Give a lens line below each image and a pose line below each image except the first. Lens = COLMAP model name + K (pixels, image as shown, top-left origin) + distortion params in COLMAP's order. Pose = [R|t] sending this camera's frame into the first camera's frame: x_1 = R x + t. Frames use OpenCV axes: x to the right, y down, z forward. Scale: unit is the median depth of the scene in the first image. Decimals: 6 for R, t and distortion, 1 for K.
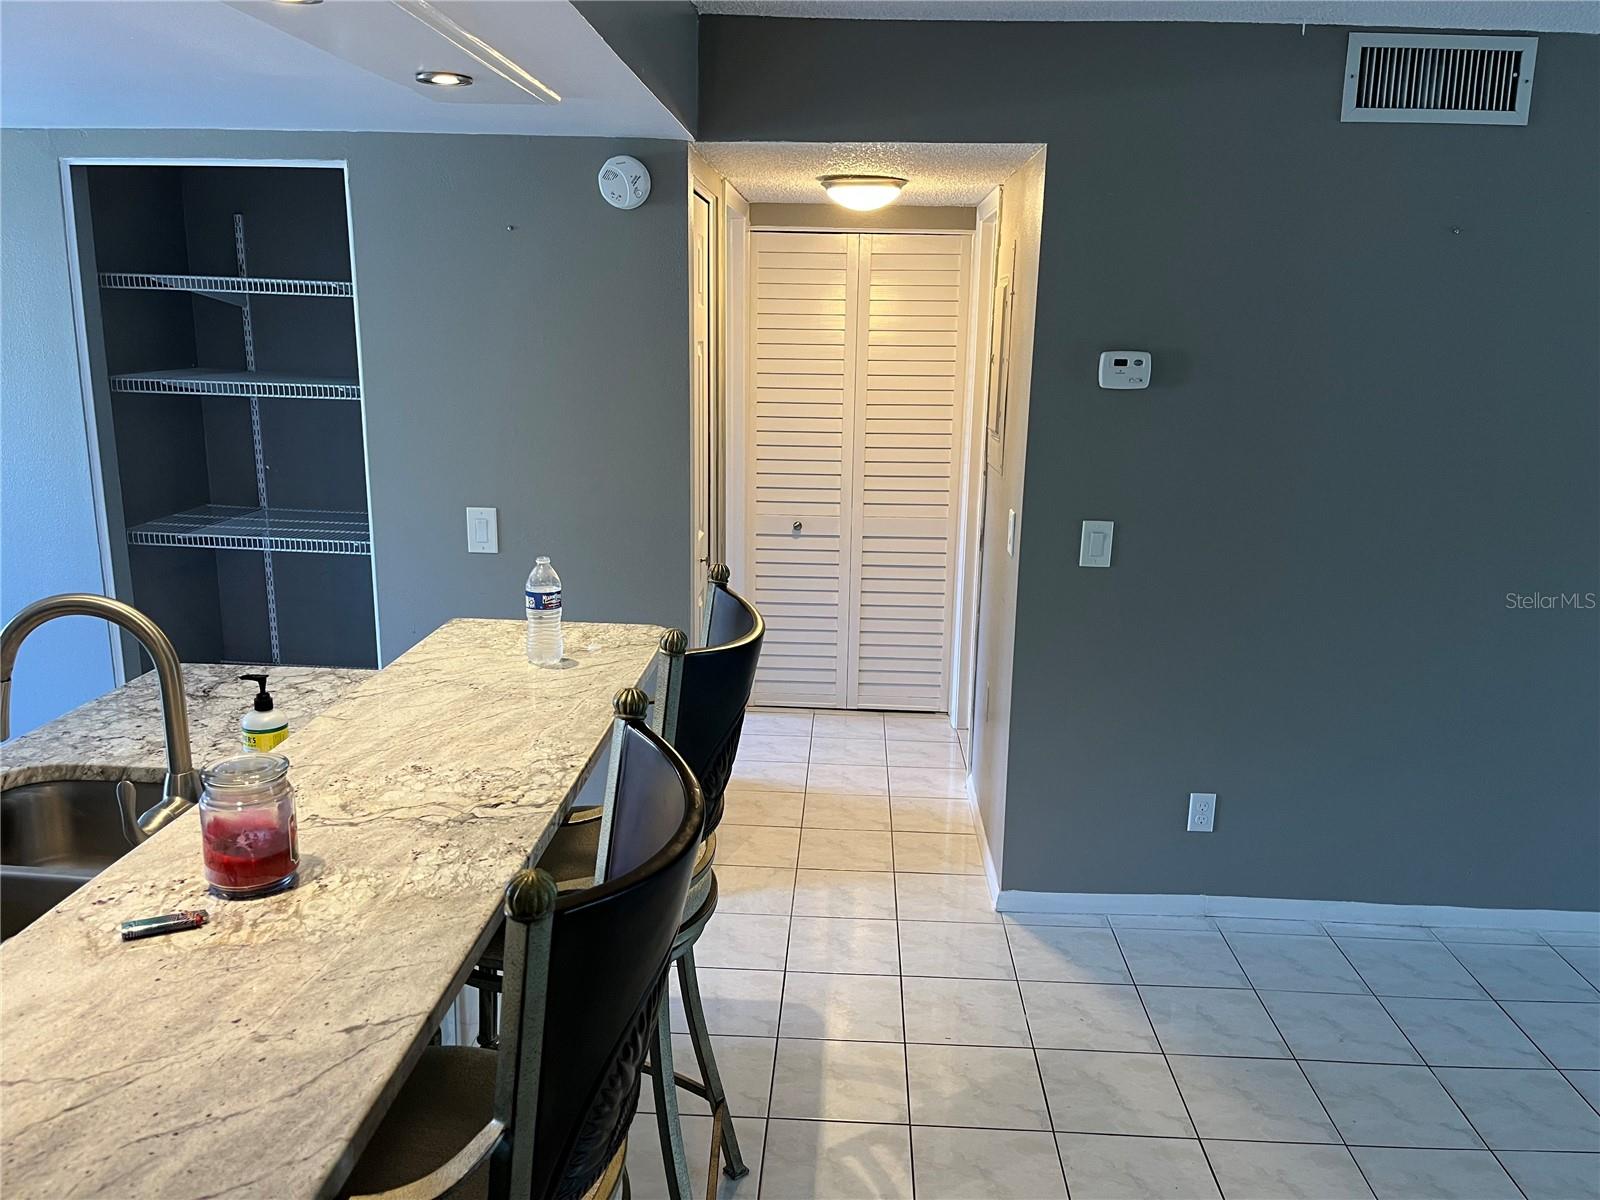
lens RADIAL K [[1238.8, 0, 804.5], [0, 1238.8, 595.1], [0, 0, 1]] dist [0.003302, -0.030913]
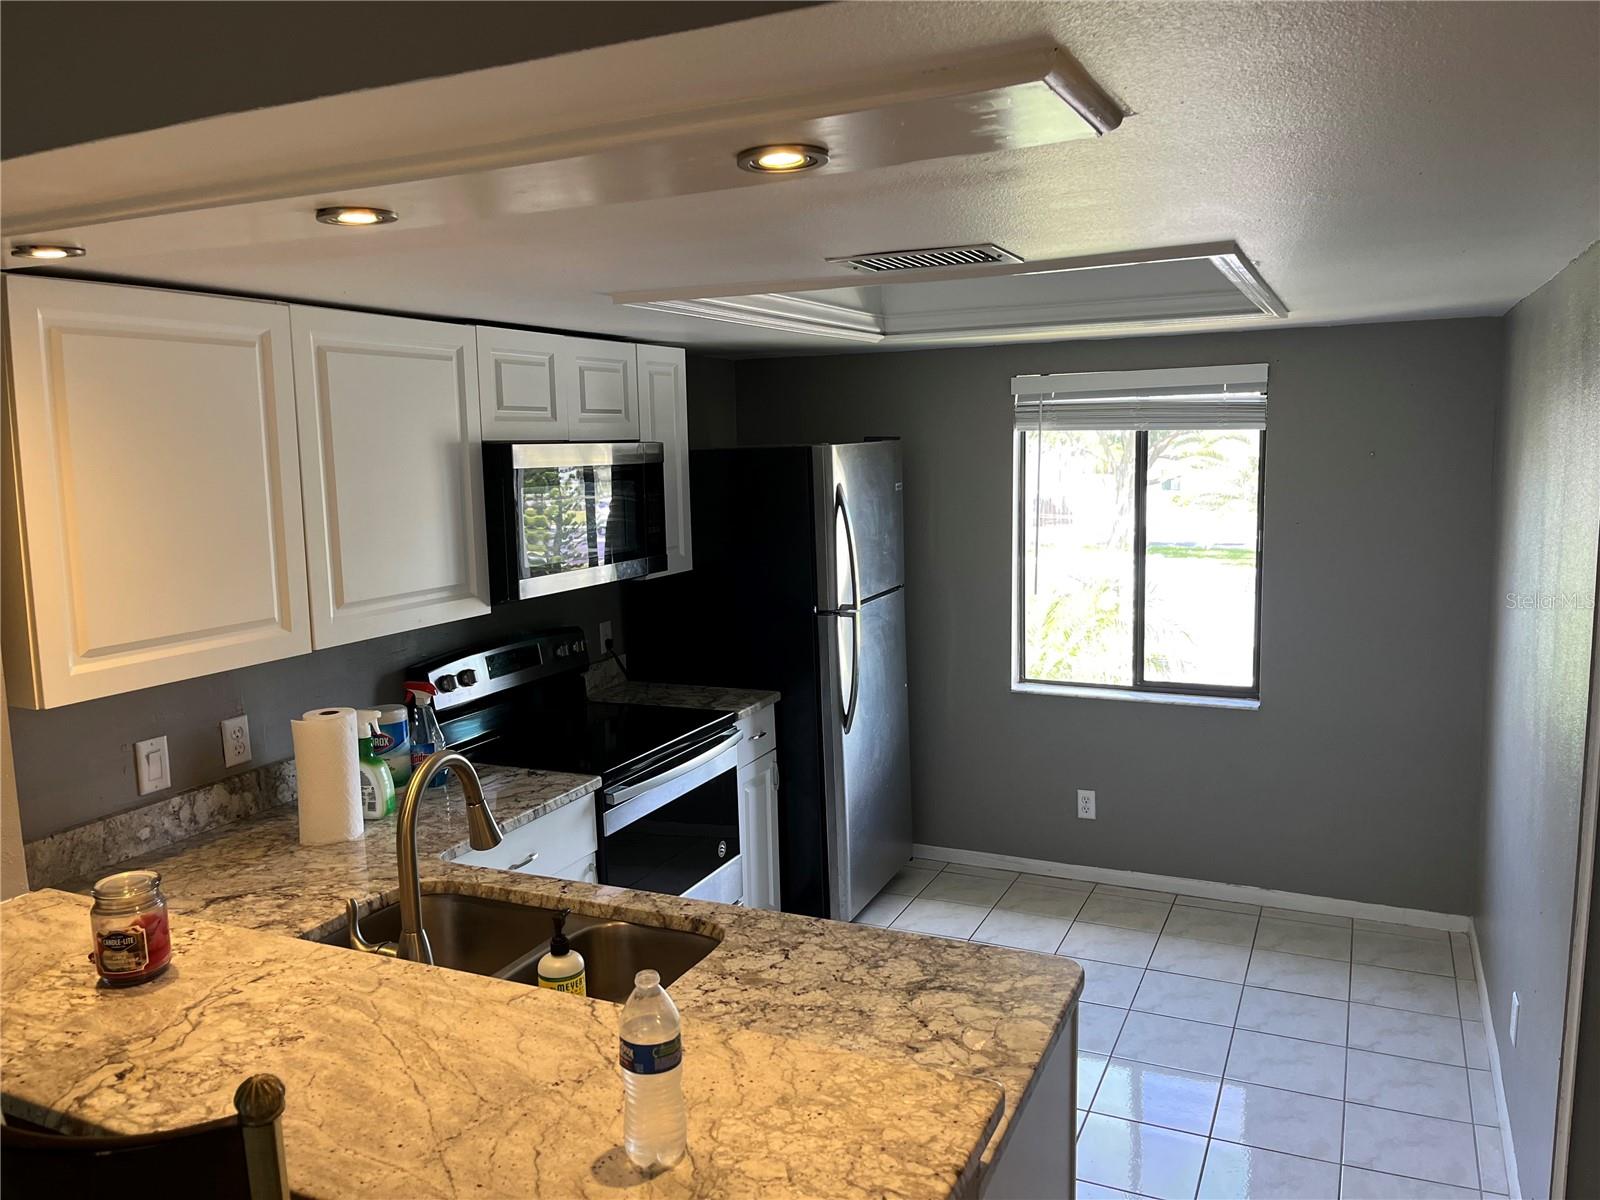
lens RADIAL K [[1238.8, 0, 802.7], [0, 1238.8, 593.7], [0, 0, 1]] dist [0.003302, -0.030913]
pose [[-0.380948, 0.105148, -0.918598, 0.286750], [-0.185034, 0.964744, 0.187165, -0.352712], [0.905893, 0.241272, -0.348061, 1.387934]]
